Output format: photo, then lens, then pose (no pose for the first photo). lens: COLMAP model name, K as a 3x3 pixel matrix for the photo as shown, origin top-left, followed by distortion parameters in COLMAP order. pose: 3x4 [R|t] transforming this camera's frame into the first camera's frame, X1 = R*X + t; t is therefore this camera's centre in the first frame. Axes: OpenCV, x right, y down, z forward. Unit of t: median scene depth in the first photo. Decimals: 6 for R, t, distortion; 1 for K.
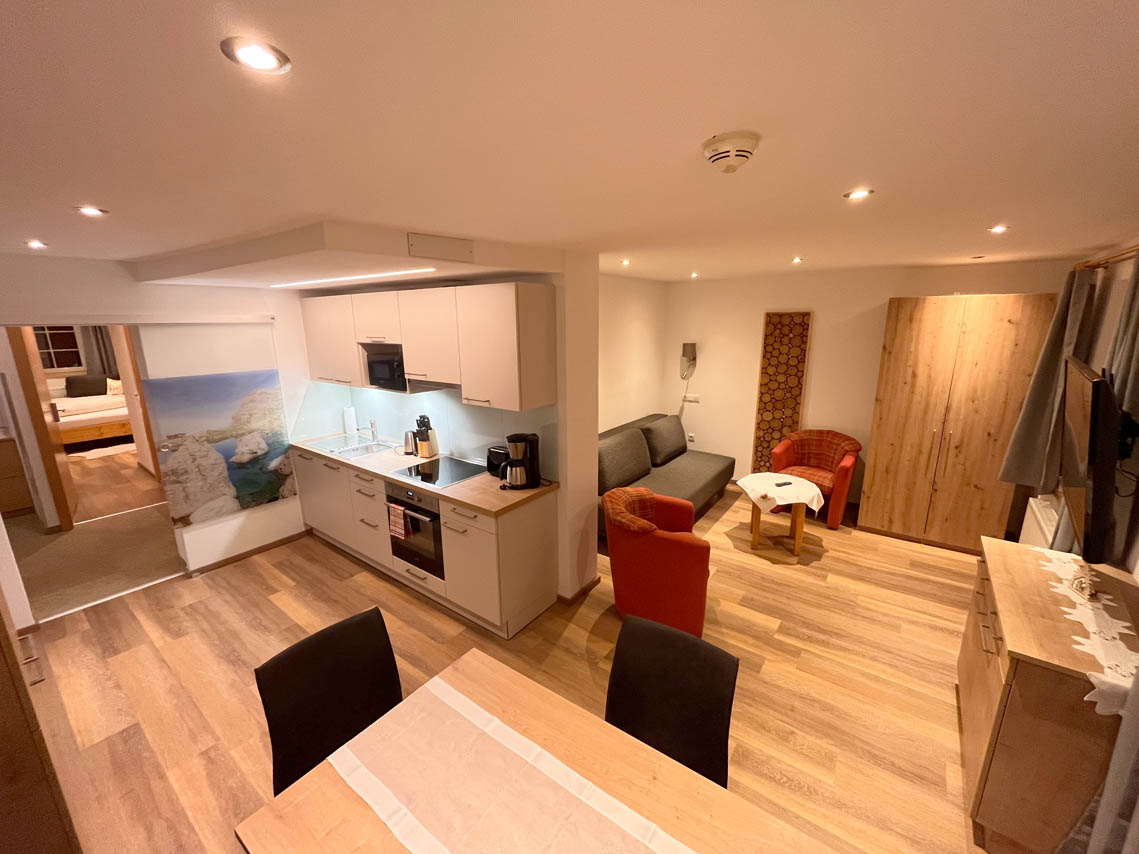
lens RADIAL K [[462.5, 0, 570.3], [0, 462.5, 426.3], [0, 0, 1]] dist [0.000514, 0.000068]
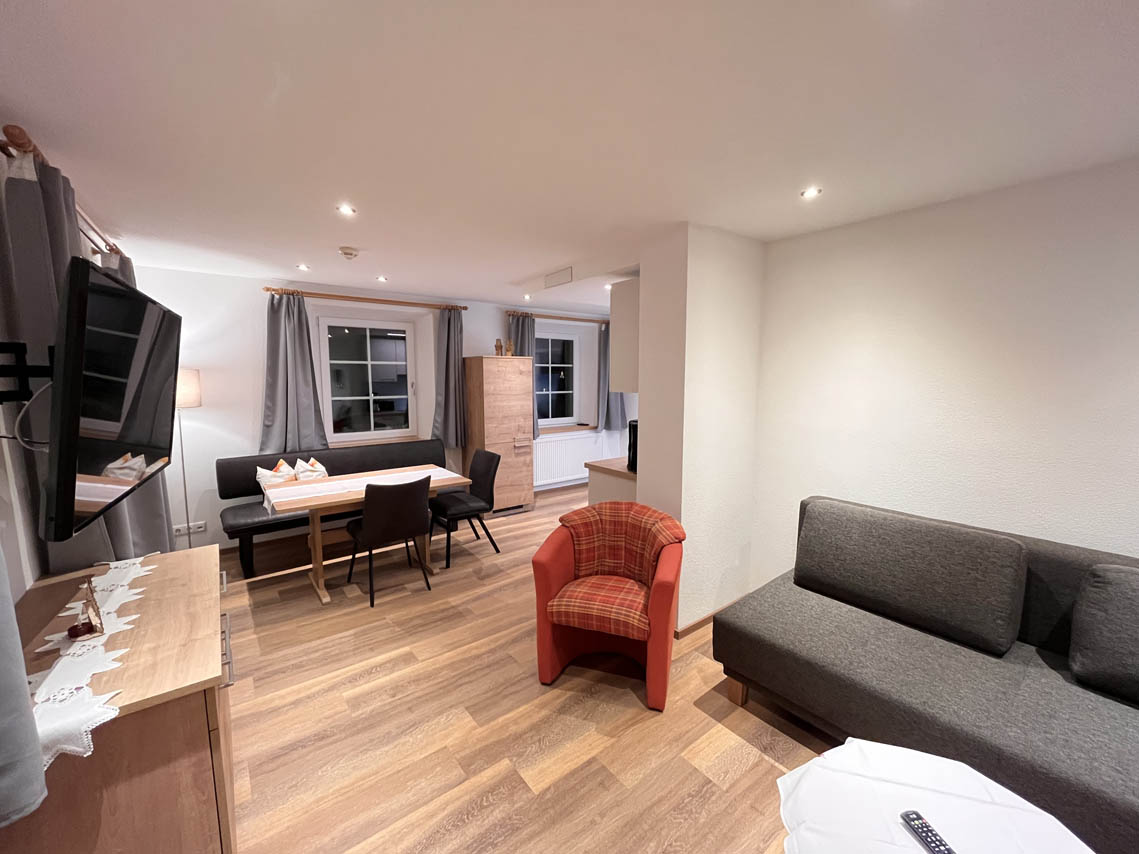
lens RADIAL K [[462.5, 0, 568.6], [0, 462.5, 428.7], [0, 0, 1]] dist [0.000514, 0.000068]
pose [[-0.266796, 0.130401, -0.954890, 1.216025], [-0.220302, 0.956319, 0.192148, -0.164252], [0.938236, 0.261628, -0.226415, 1.378320]]
